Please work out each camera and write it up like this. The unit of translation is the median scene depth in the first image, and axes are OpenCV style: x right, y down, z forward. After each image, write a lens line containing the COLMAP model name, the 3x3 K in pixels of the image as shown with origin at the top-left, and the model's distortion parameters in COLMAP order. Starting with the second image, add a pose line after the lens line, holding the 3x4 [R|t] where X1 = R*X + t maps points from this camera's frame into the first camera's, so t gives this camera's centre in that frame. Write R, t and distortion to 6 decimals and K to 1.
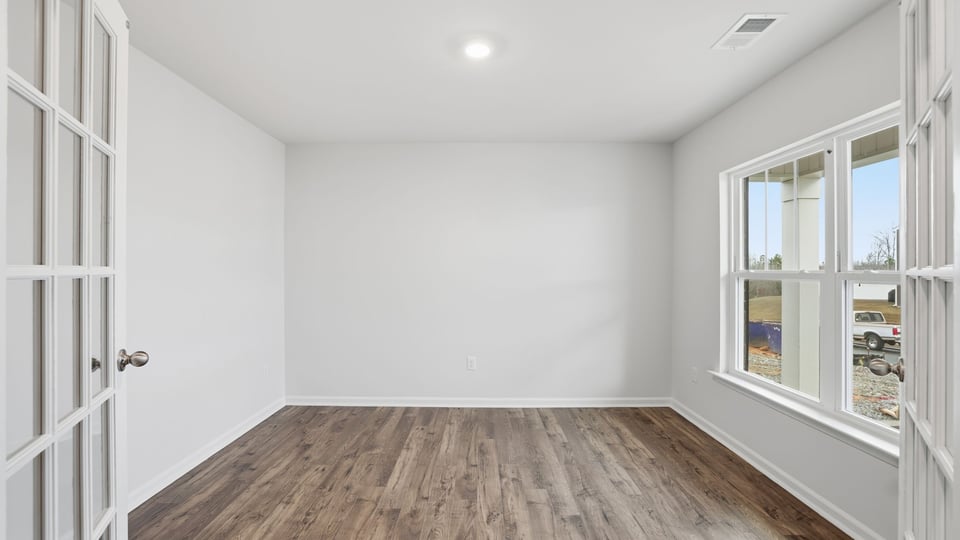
lens RADIAL K [[420.5, 0, 480.0], [0, 420.5, 270.0], [0, 0, 1]] dist [-0.013331, -0.000097]
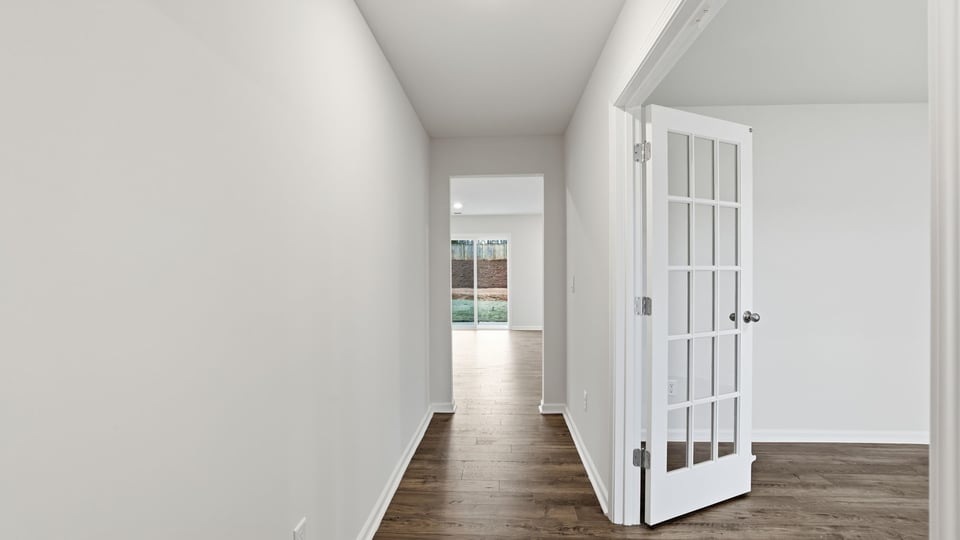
lens RADIAL K [[420.5, 0, 480.0], [0, 420.5, 270.0], [0, 0, 1]] dist [-0.013331, -0.000097]
pose [[-0.032282, 0.002997, -0.999474, 0.997840], [-0.001000, 0.999995, 0.003031, 0.006098], [0.999478, 0.001097, -0.032278, -0.111483]]
